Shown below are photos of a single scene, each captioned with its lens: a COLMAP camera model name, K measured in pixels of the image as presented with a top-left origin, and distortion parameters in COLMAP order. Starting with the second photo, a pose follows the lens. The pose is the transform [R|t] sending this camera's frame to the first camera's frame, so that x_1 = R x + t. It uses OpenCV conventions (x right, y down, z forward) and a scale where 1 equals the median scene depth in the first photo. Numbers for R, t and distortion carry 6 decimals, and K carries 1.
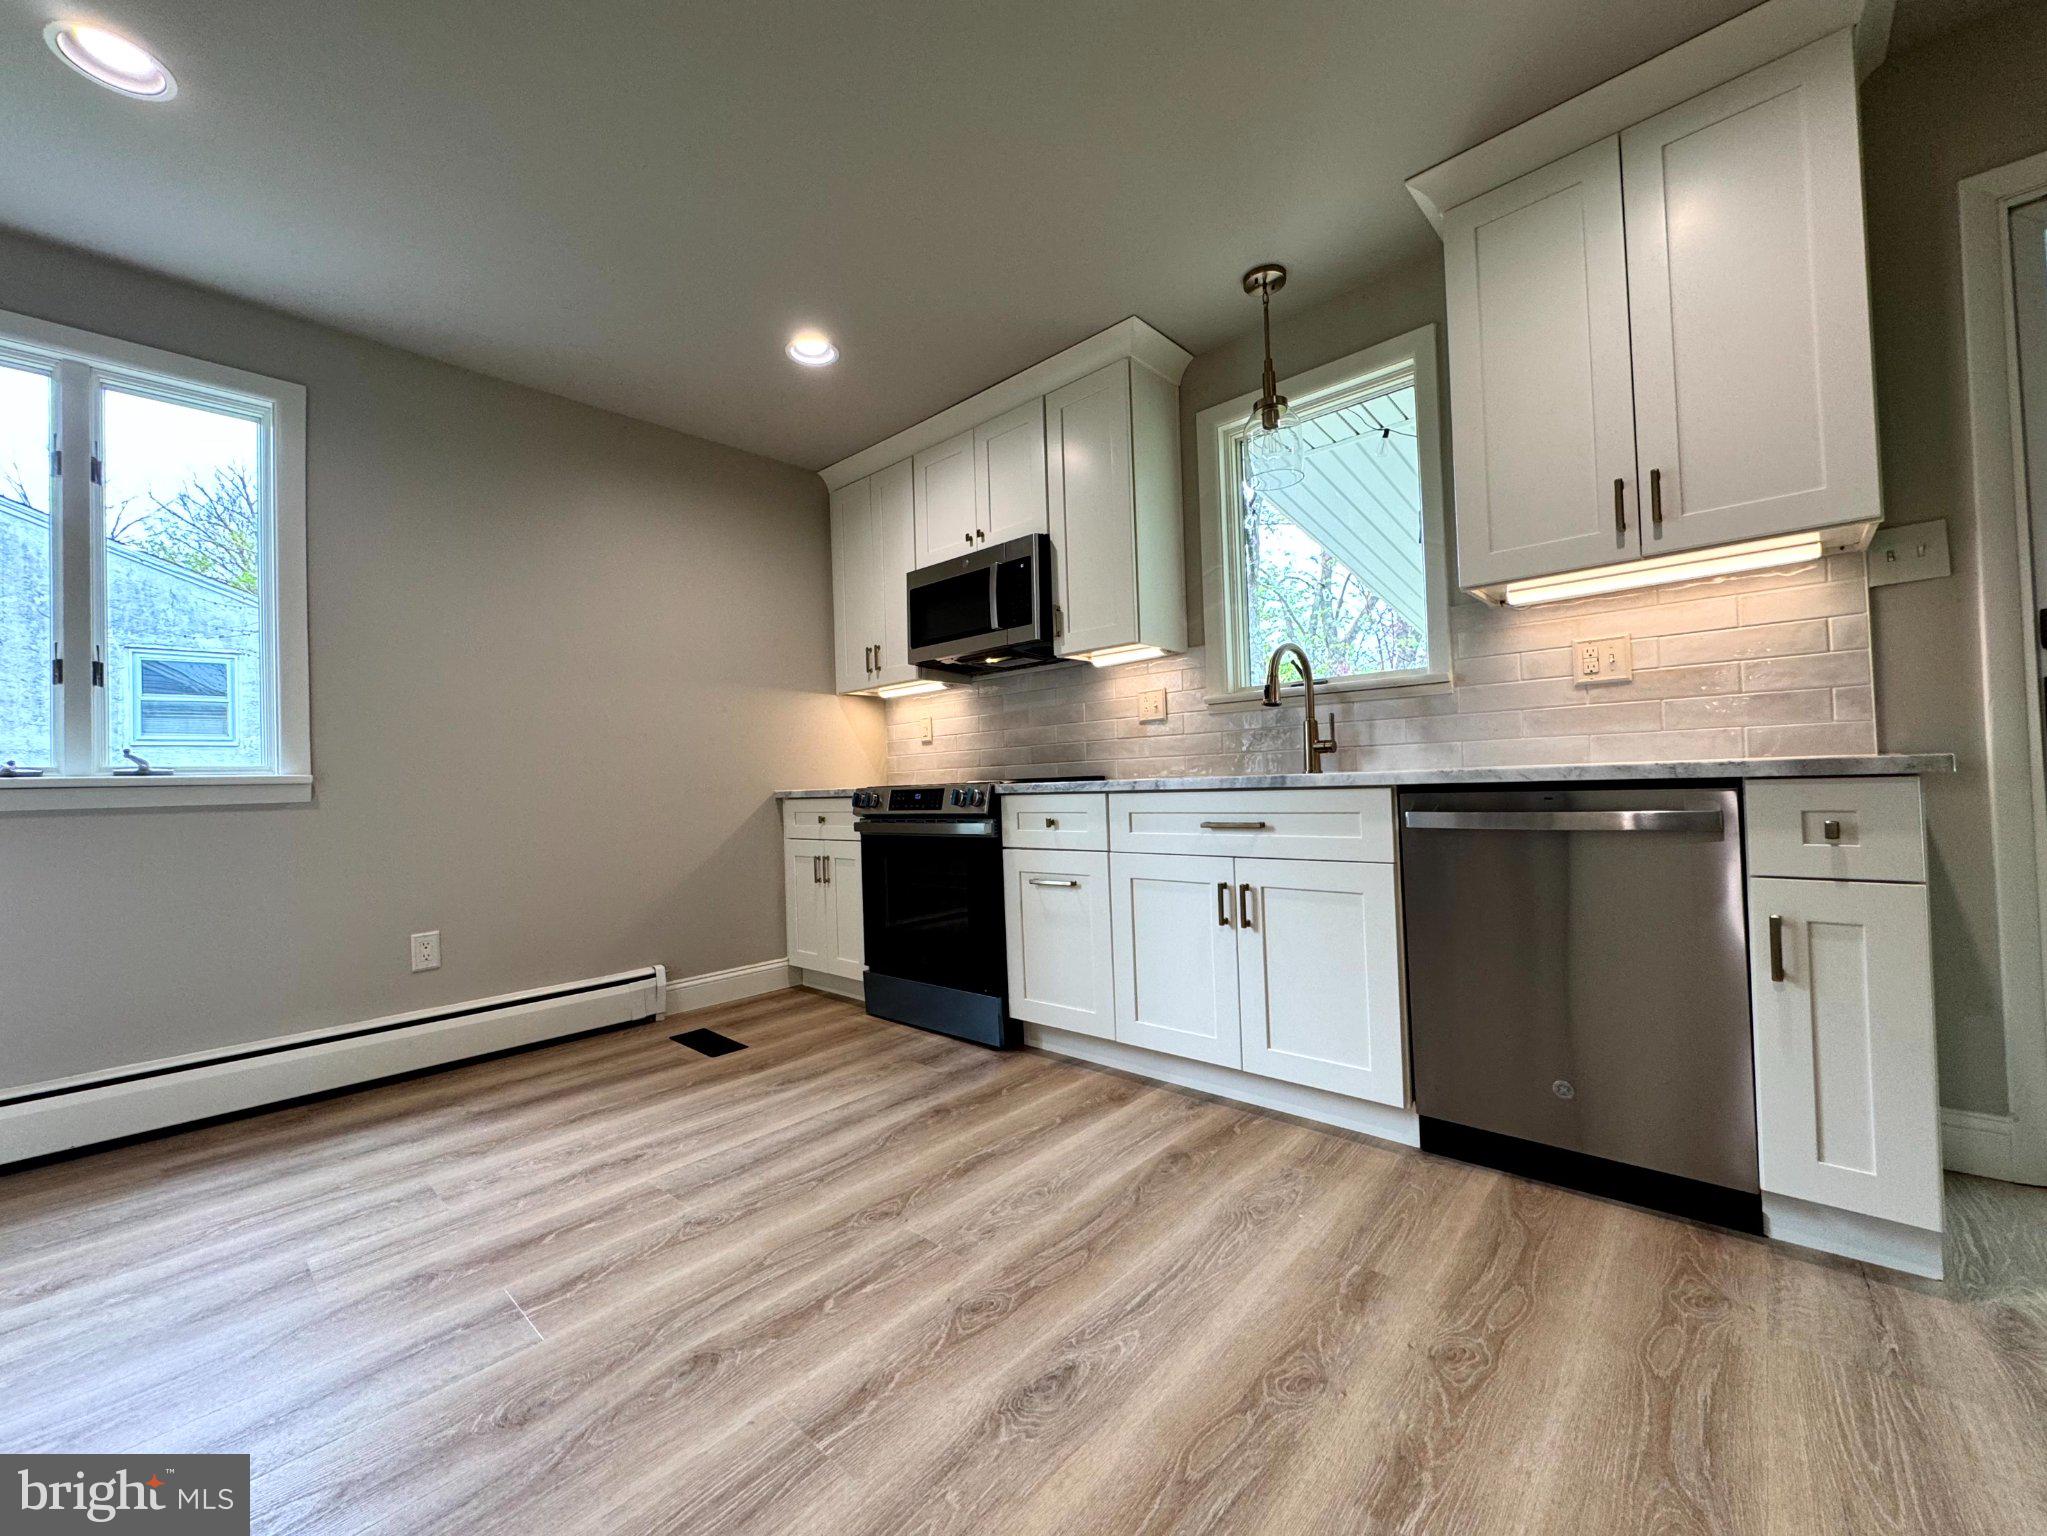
lens RADIAL K [[810.7, 0, 1023.5], [0, 810.7, 768.0], [0, 0, 1]] dist [-0.009863, 0.002589]
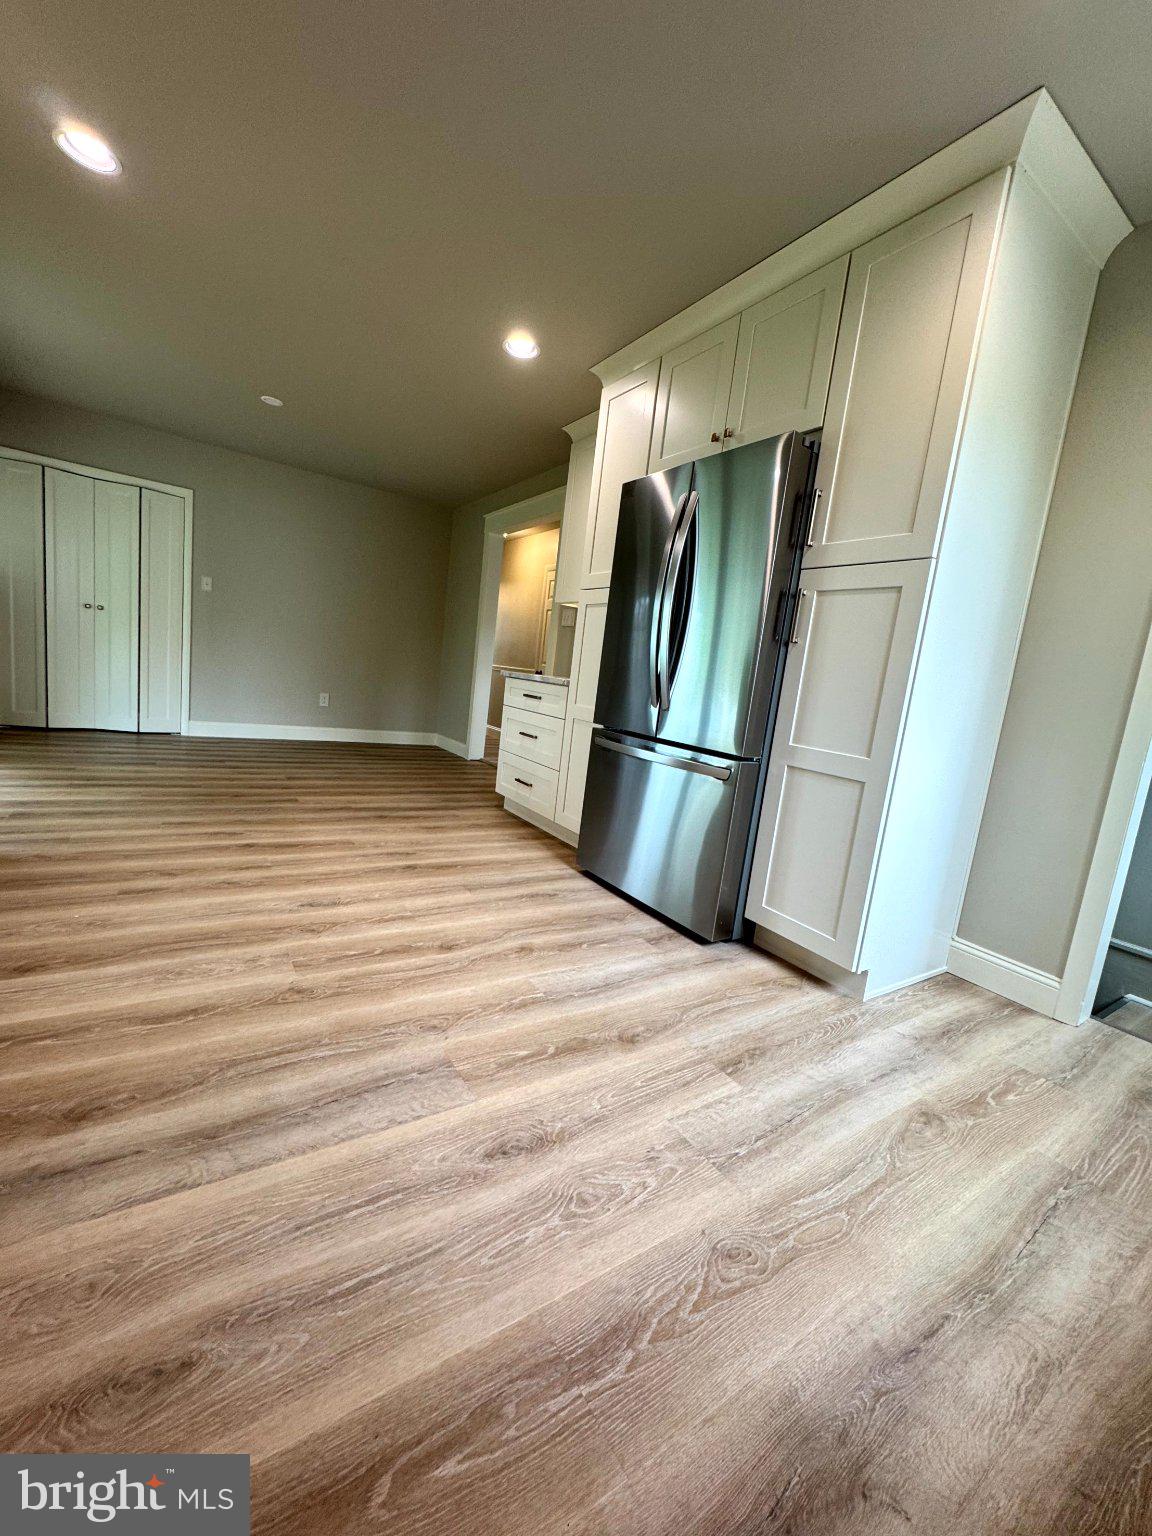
lens RADIAL K [[608.3, 0, 576.0], [0, 608.3, 768.0], [0, 0, 1]] dist [-0.009863, 0.002589]
pose [[-0.965542, -0.113521, 0.234182, -0.741055], [-0.085864, 0.988419, 0.125119, 0.052079], [-0.245674, 0.100700, -0.964108, 1.709355]]
